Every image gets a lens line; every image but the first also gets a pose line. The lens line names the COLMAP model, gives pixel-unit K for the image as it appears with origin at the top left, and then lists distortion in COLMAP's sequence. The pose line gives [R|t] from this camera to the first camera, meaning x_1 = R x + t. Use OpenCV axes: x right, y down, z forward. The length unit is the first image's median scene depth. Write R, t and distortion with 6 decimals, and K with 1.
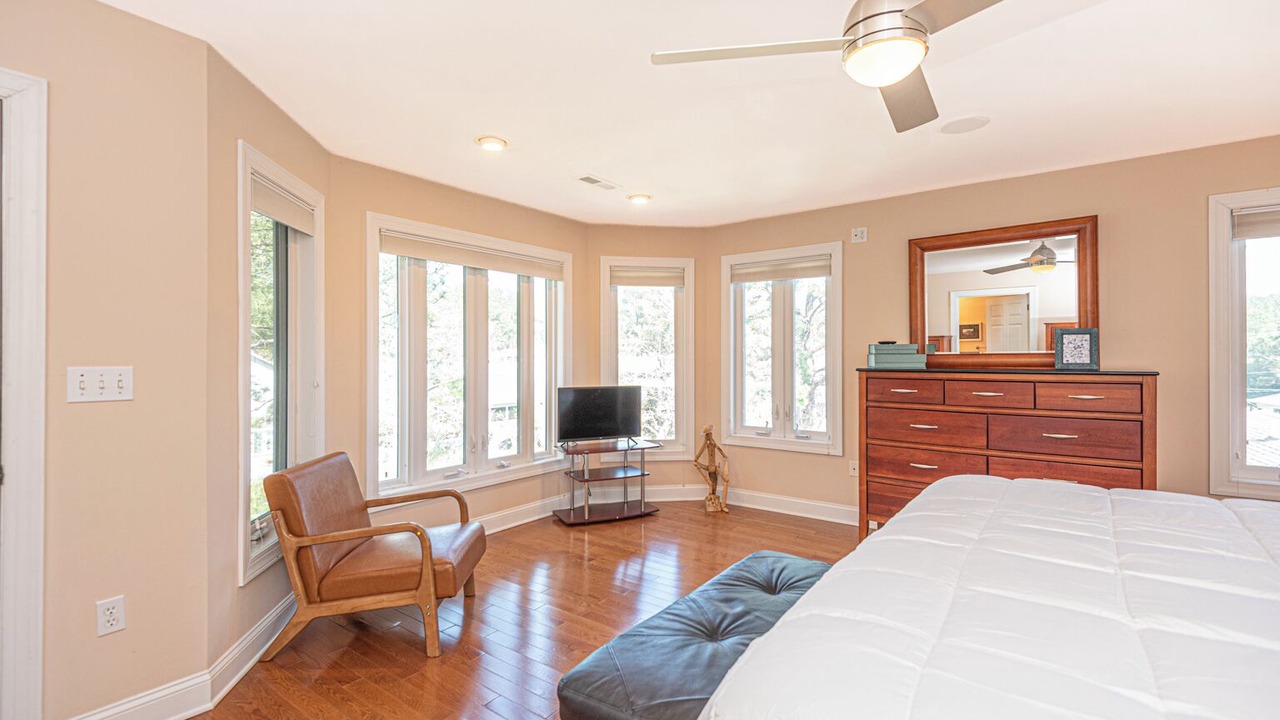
lens RADIAL K [[575.3, 0, 640.5], [0, 575.3, 359.2], [0, 0, 1]] dist [0.016933, -0.008546]
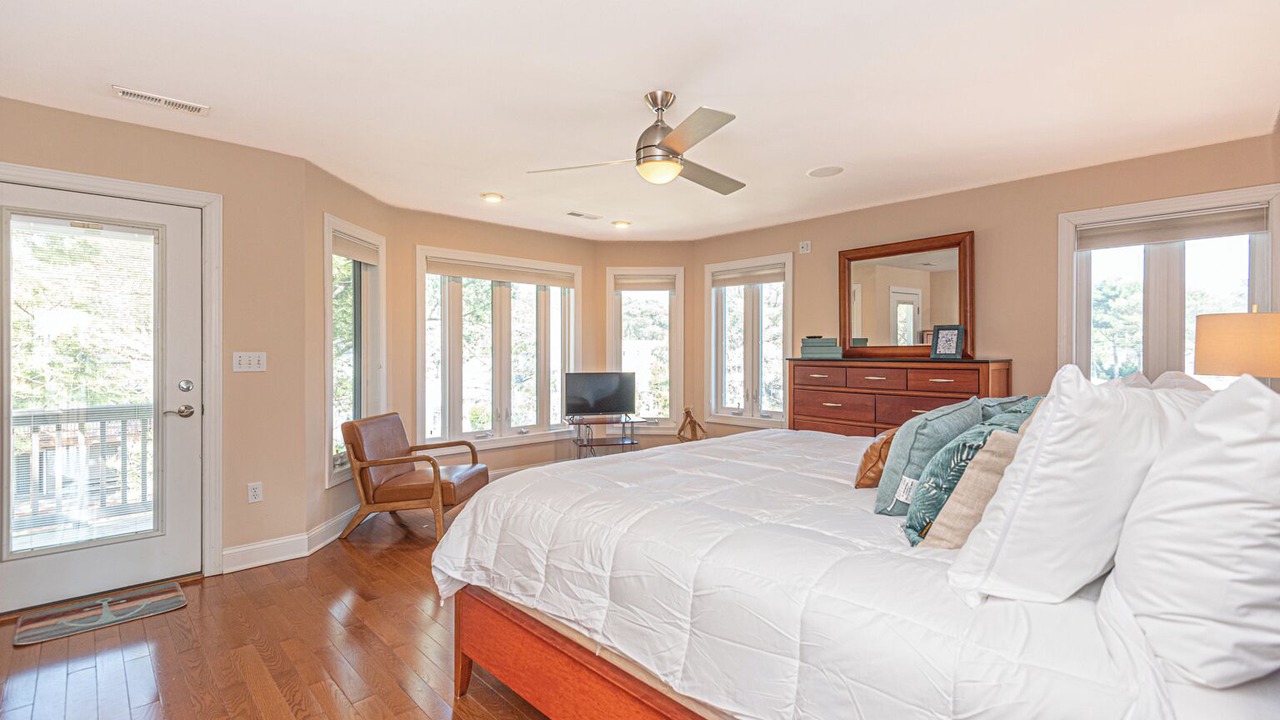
lens RADIAL K [[575.3, 0, 638.1], [0, 575.3, 357.6], [0, 0, 1]] dist [0.016933, -0.008546]
pose [[0.985736, 0.003451, -0.168266, 0.264534], [-0.002095, 0.999964, 0.008236, 0.005627], [0.168288, -0.007766, 0.985707, -0.267714]]
